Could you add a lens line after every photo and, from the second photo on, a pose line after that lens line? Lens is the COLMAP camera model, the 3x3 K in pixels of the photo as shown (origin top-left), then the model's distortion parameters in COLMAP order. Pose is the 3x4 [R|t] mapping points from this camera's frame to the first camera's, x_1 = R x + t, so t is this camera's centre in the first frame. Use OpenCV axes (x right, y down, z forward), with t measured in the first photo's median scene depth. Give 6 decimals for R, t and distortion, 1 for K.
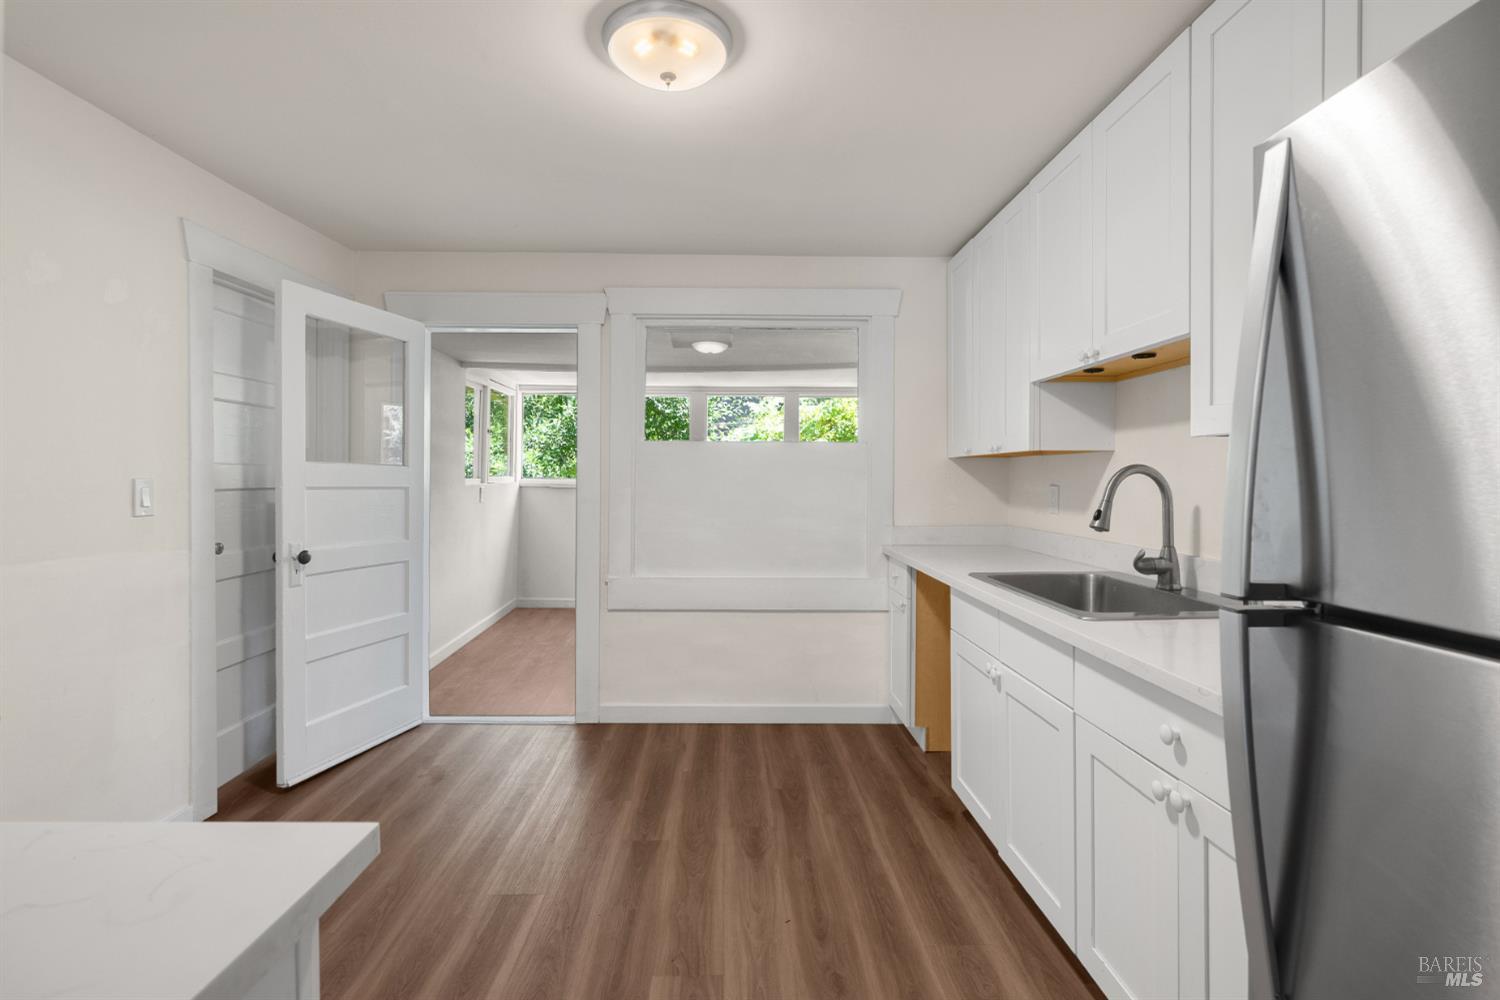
lens RADIAL K [[733.6, 0, 744.1], [0, 733.6, 472.6], [0, 0, 1]] dist [-0.003896, 0.000603]
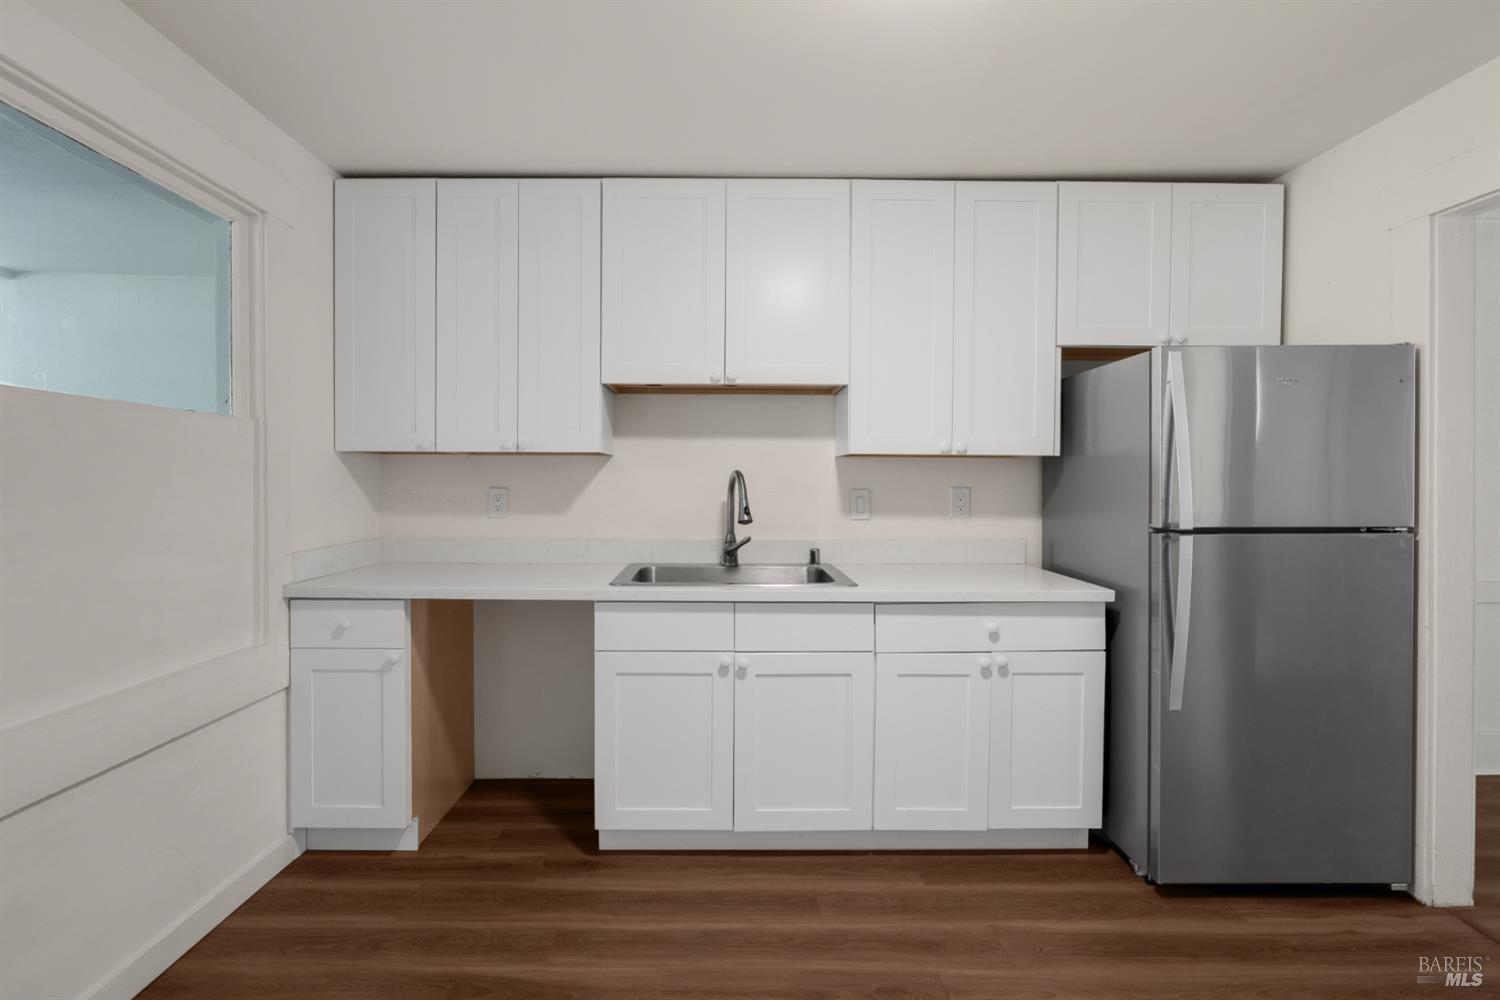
lens RADIAL K [[691.3, 0, 740.3], [0, 691.3, 488.4], [0, 0, 1]] dist [-0.002452, 0.000873]
pose [[-0.008204, -0.011039, 0.999905, -0.682504], [-0.014018, 0.999842, 0.010923, 0.007644], [-0.999868, -0.013927, -0.008358, 1.043644]]
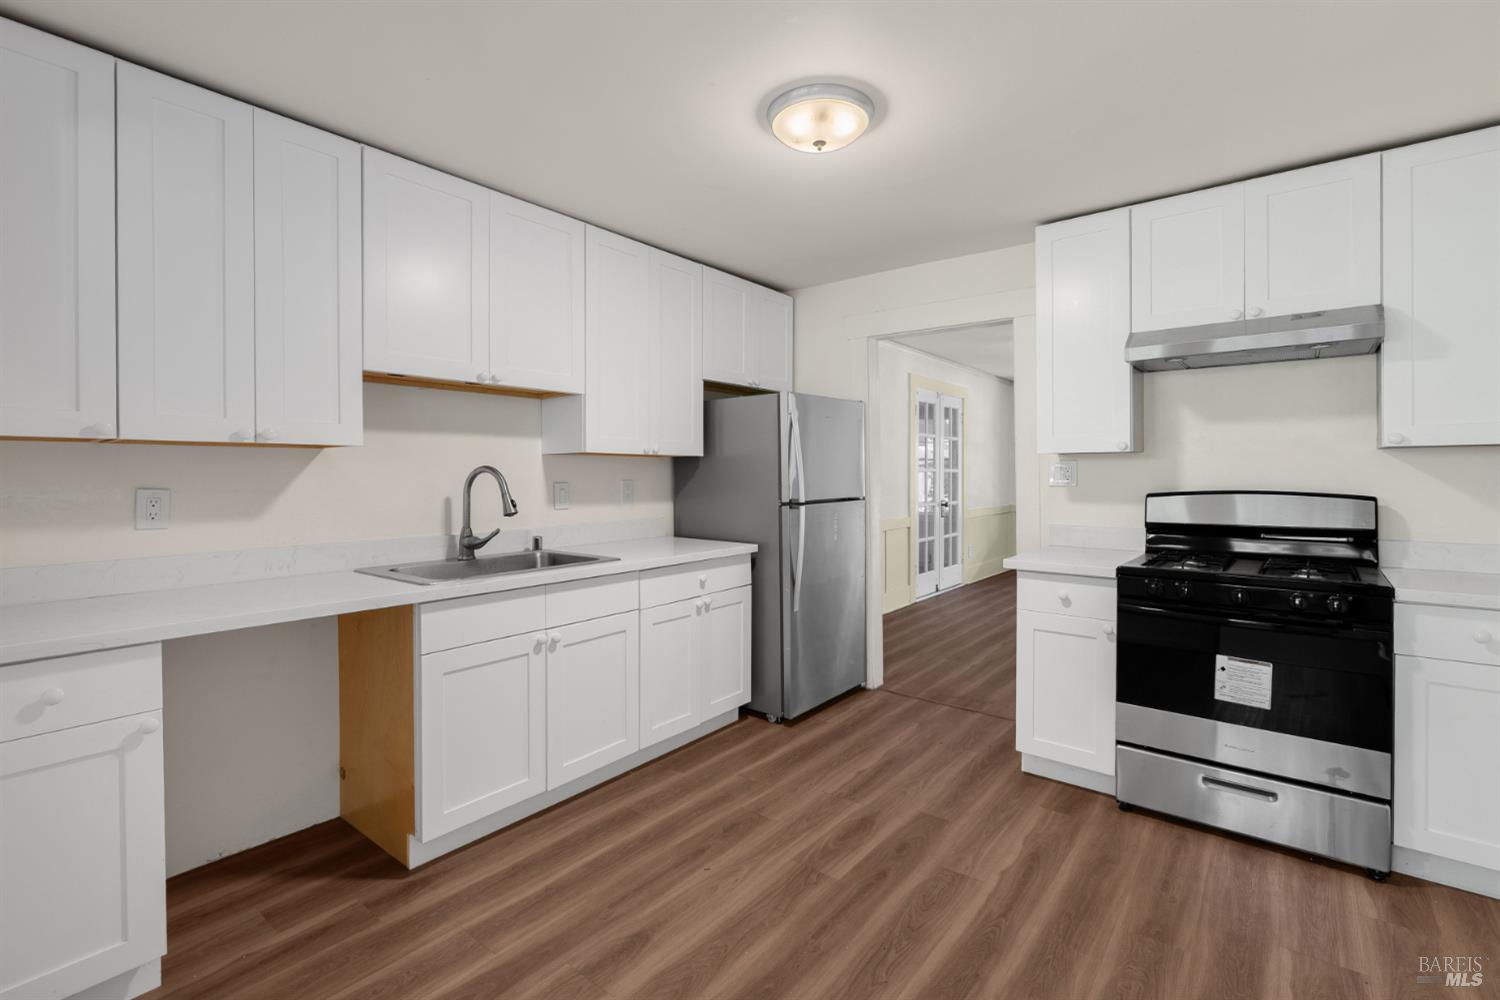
lens RADIAL K [[666.0, 0, 767.7], [0, 666.0, 477.8], [0, 0, 1]] dist [-0.002518, 0.004240]
pose [[-0.790109, 0.003514, 0.612957, -0.622536], [0.000664, 0.999988, -0.004877, 0.016968], [-0.612966, -0.003446, -0.790102, 1.697856]]
